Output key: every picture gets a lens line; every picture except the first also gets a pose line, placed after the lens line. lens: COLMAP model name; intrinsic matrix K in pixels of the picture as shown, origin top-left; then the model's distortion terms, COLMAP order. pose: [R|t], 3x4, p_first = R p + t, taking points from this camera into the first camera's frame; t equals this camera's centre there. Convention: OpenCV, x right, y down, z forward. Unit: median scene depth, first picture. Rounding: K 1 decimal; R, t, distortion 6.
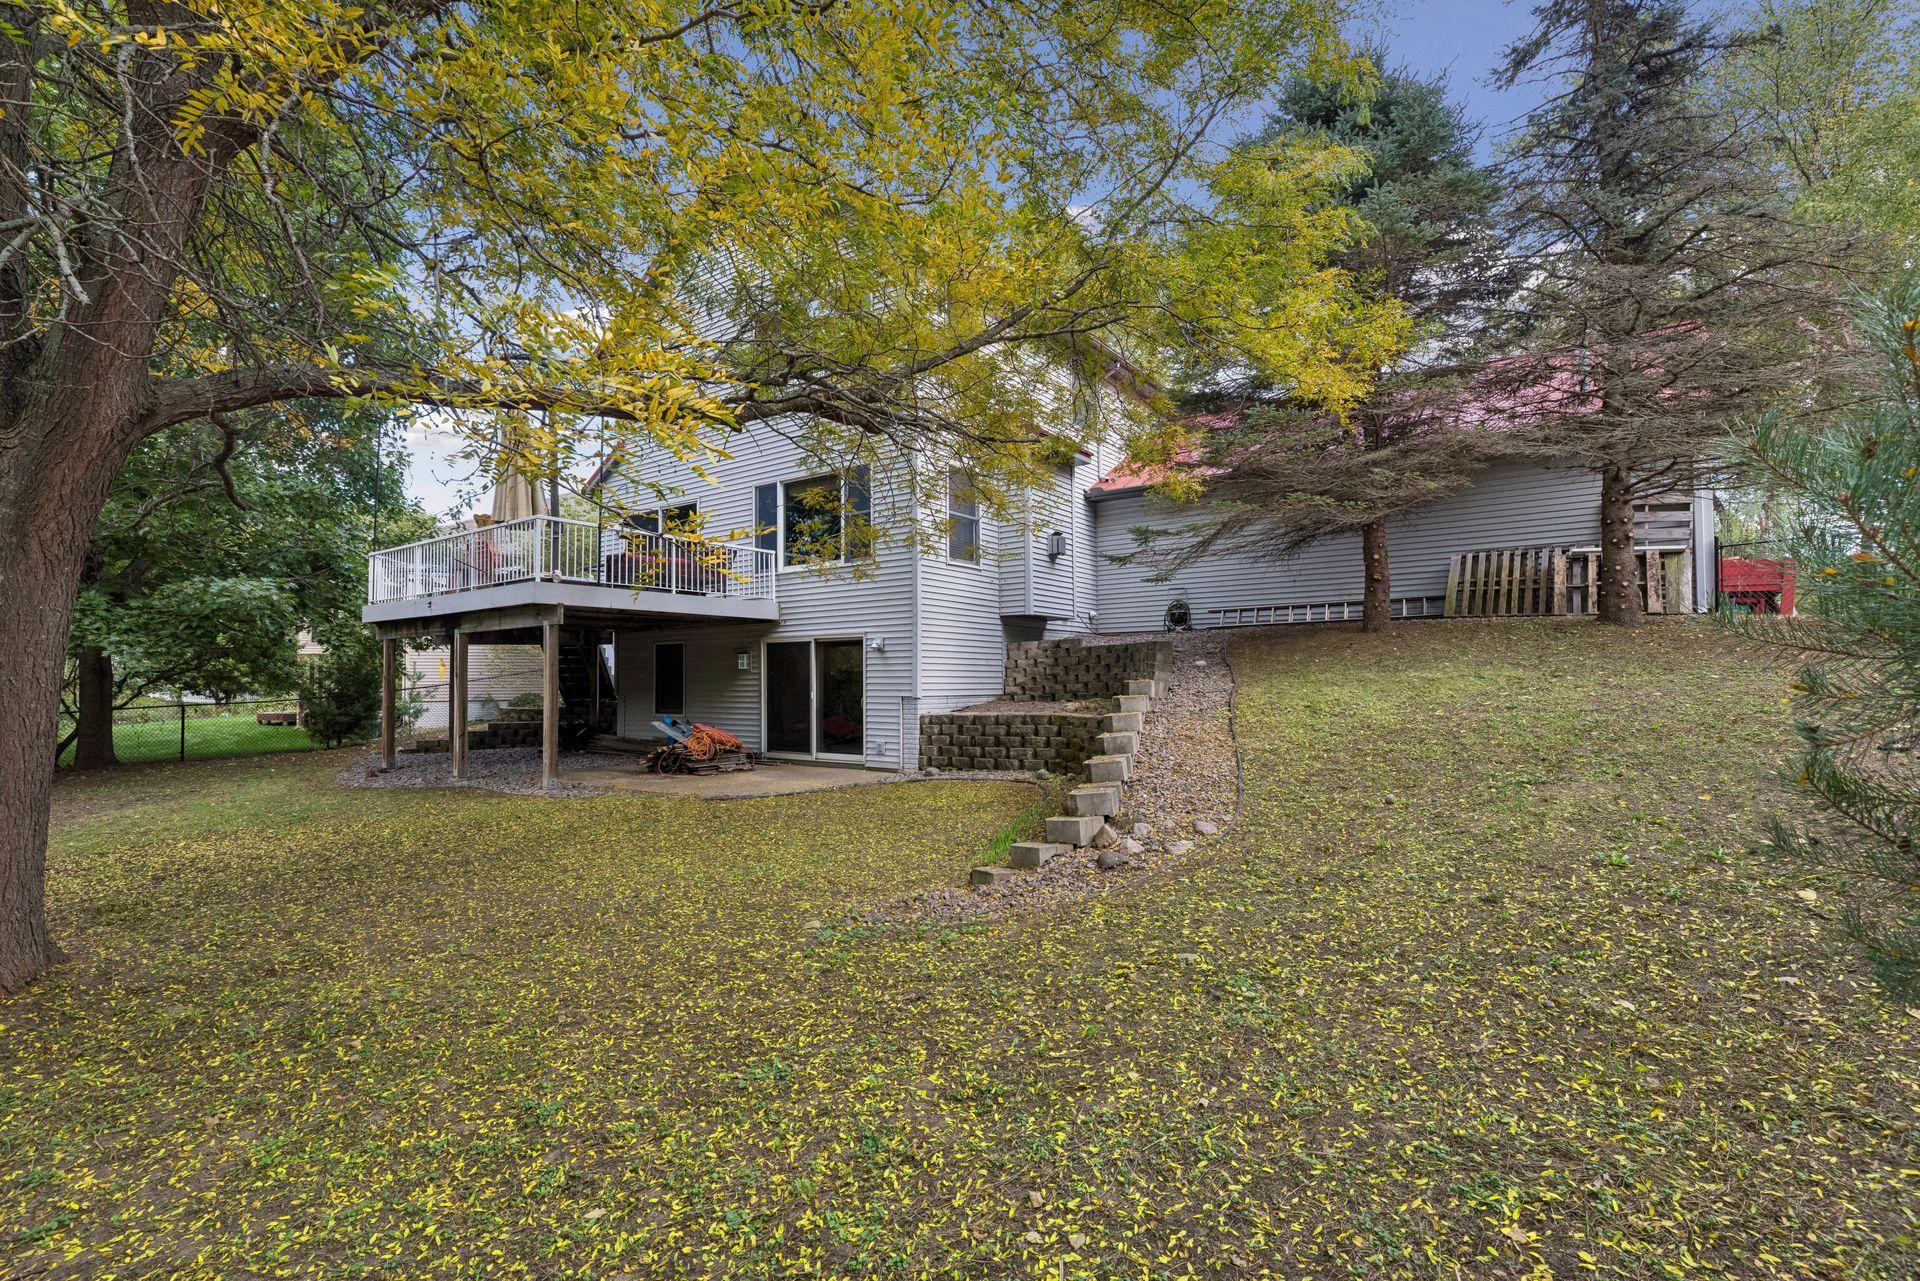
lens RADIAL K [[867.0, 0, 948.4], [0, 867.0, 644.8], [0, 0, 1]] dist [0.006945, -0.001372]
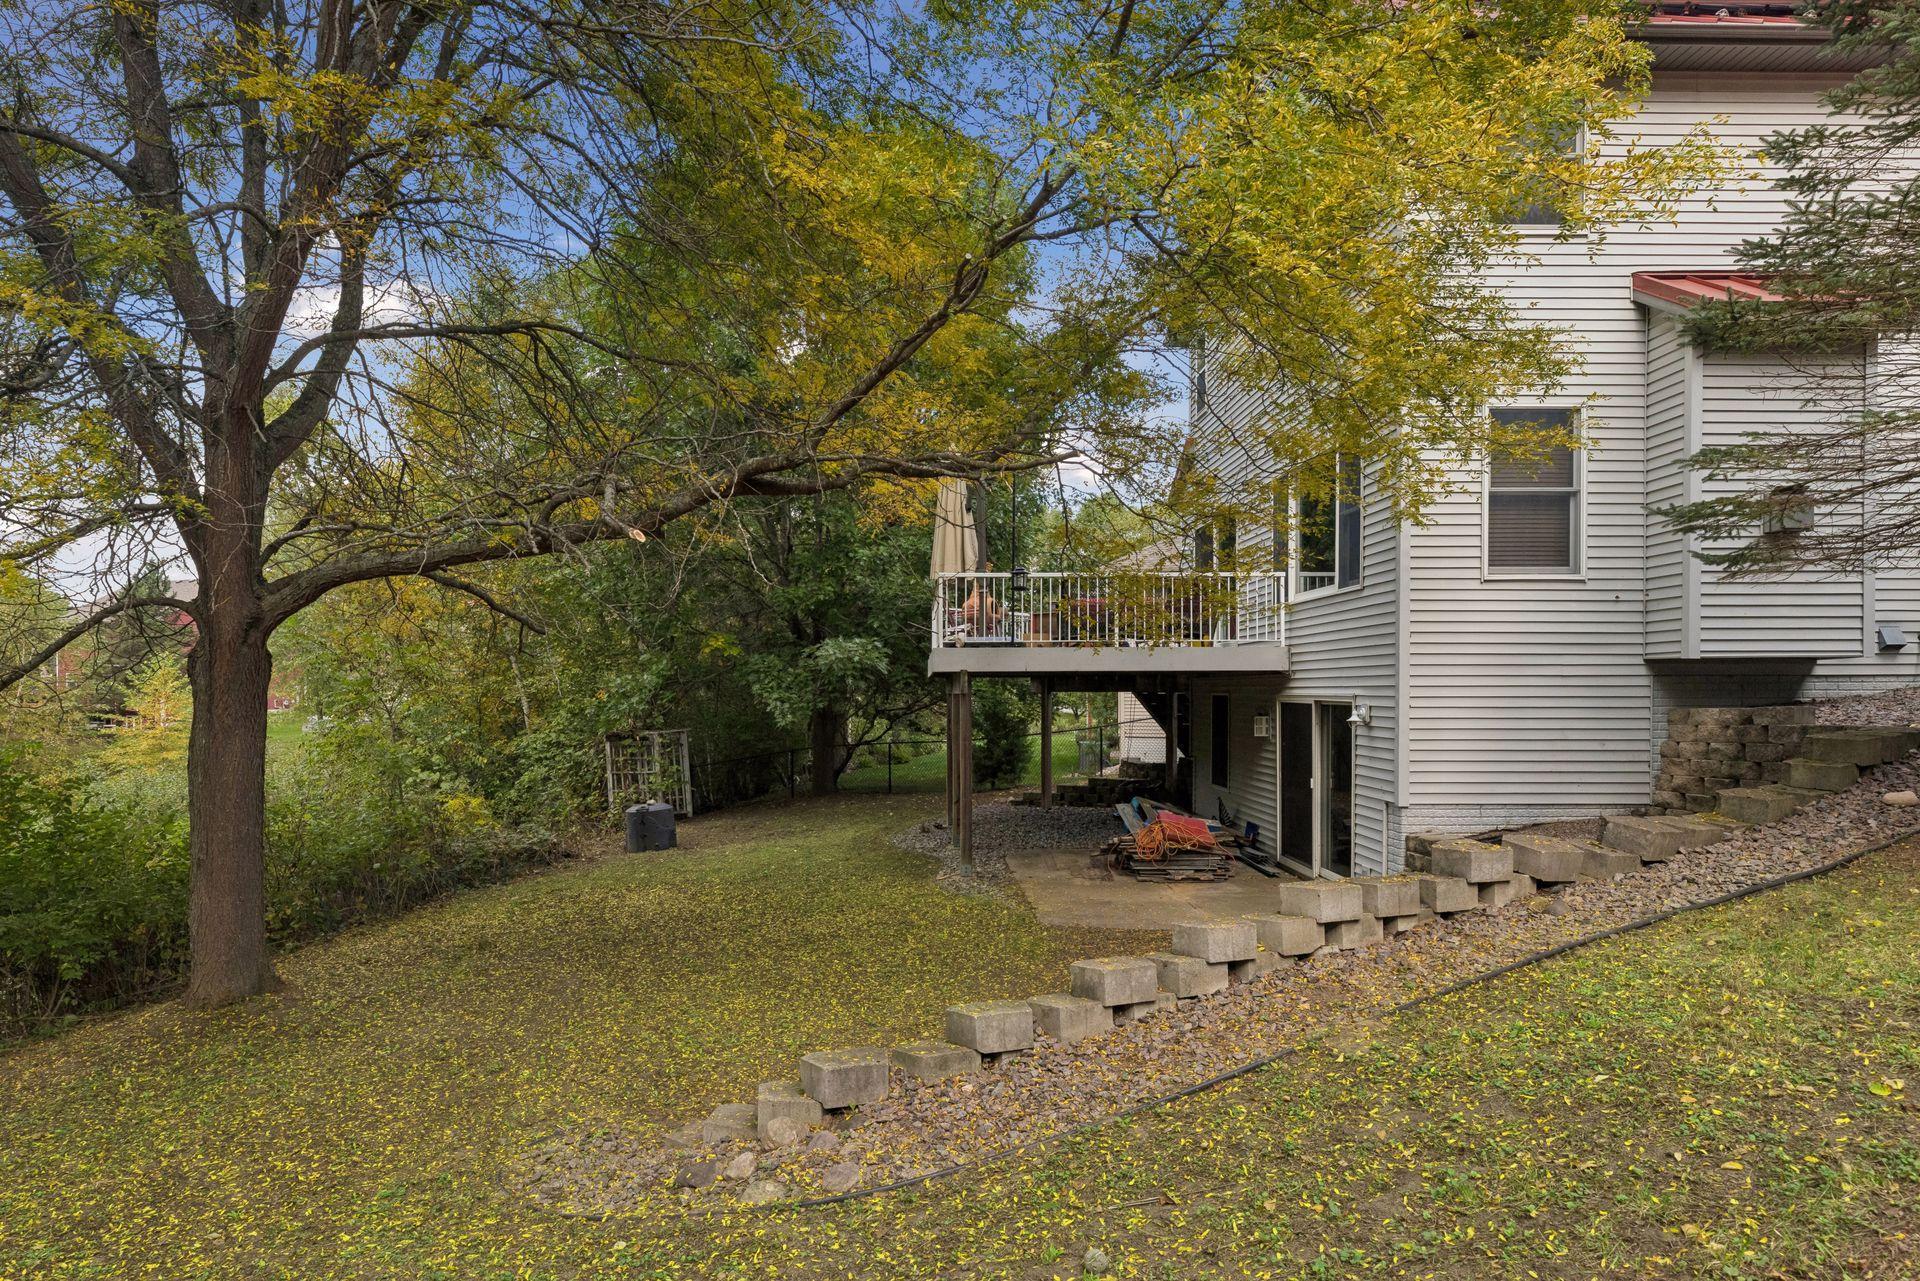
lens RADIAL K [[1111.1, 0, 964.4], [0, 1111.1, 719.5], [0, 0, 1]] dist [-0.003188, -0.000483]
pose [[0.608748, 0.029592, -0.792812, 0.372394], [0.032805, 0.997511, 0.062421, -0.056218], [0.792685, -0.064007, 0.606261, 0.255123]]
